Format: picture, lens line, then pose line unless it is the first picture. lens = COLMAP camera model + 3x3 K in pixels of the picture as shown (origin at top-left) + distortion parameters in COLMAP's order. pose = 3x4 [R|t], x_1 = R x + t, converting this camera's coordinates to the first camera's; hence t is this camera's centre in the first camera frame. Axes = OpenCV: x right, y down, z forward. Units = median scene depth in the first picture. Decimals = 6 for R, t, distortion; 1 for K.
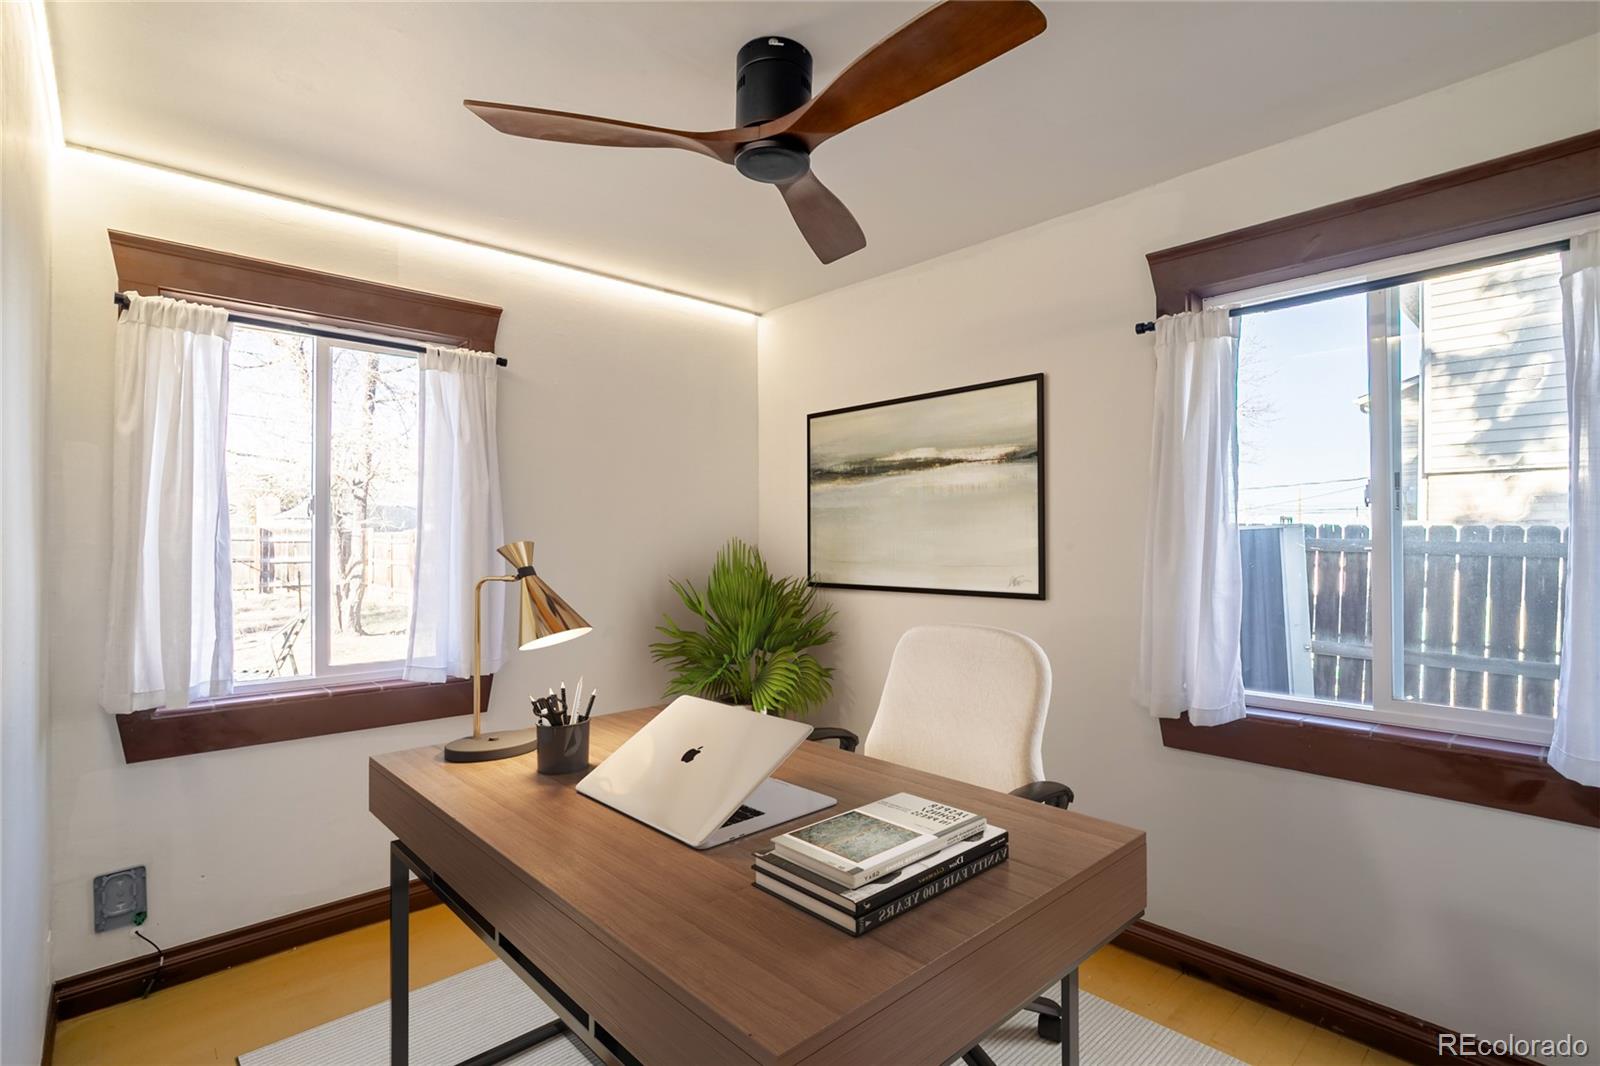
lens RADIAL K [[779.9, 0, 796.6], [0, 779.9, 538.0], [0, 0, 1]] dist [-0.076145, 0.051500]
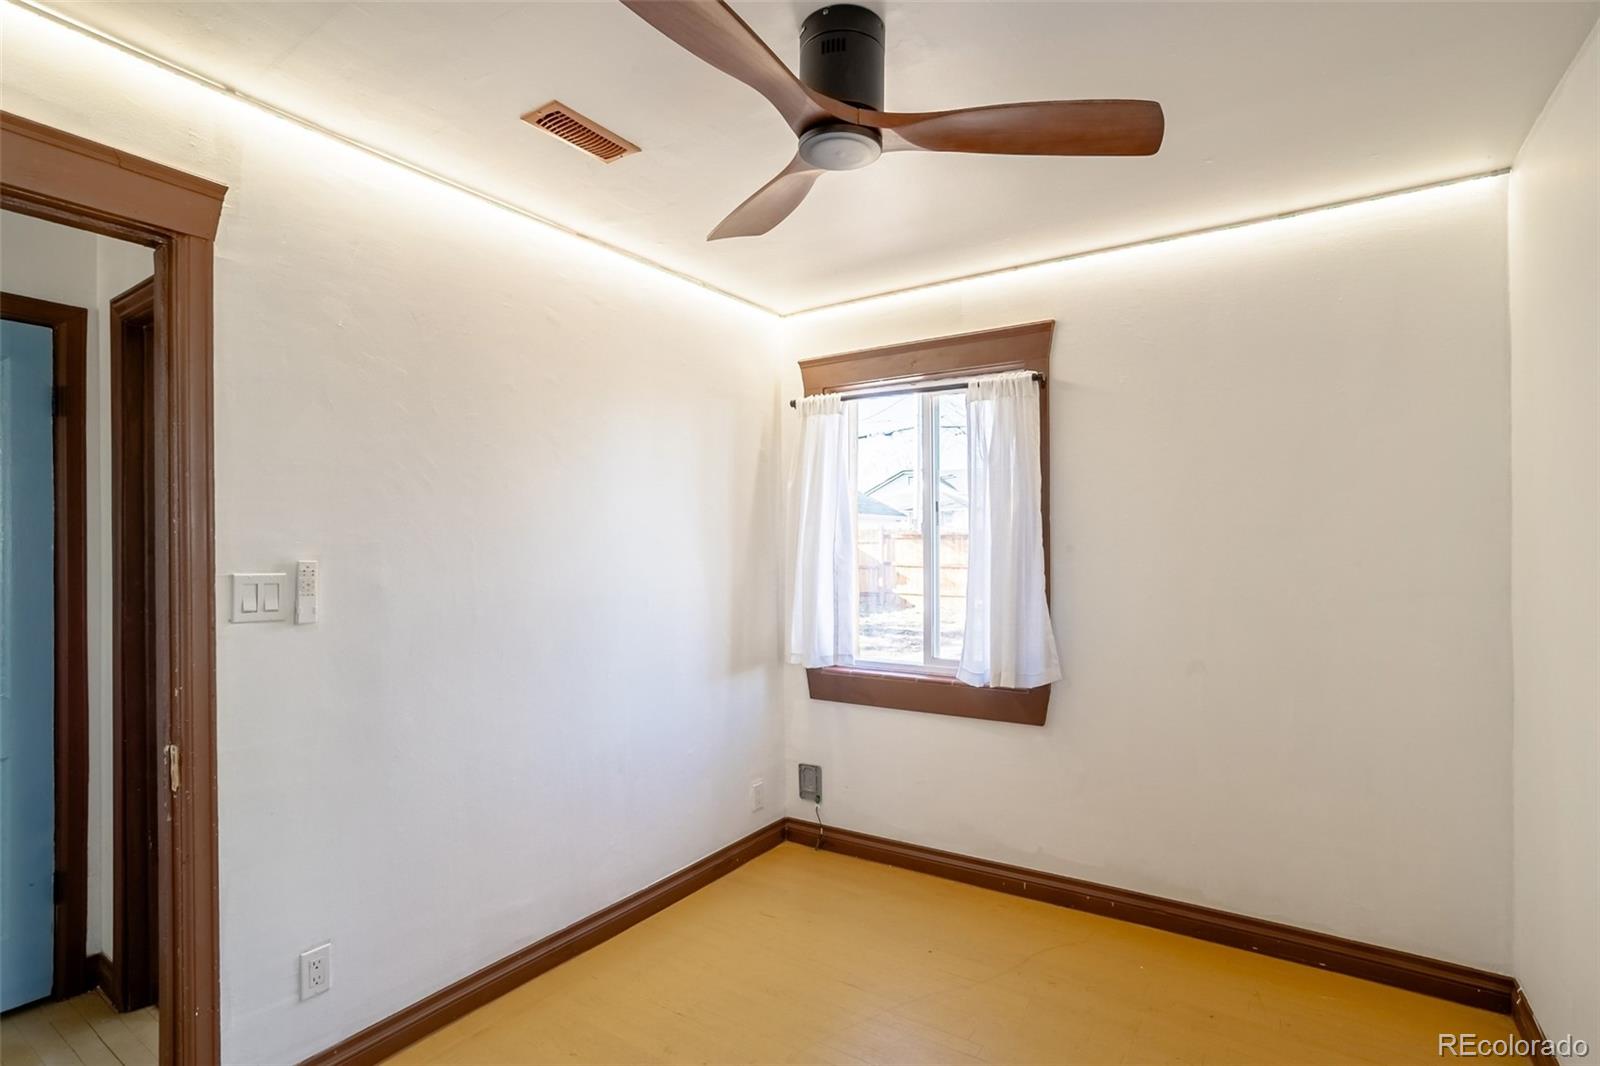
lens RADIAL K [[779.9, 0, 796.6], [0, 779.9, 538.0], [0, 0, 1]] dist [-0.076145, 0.051500]
pose [[0.236647, -0.012972, -0.971509, 0.645544], [0.010130, 0.999889, -0.010883, -0.015091], [0.971543, -0.007266, 0.236752, 0.573501]]
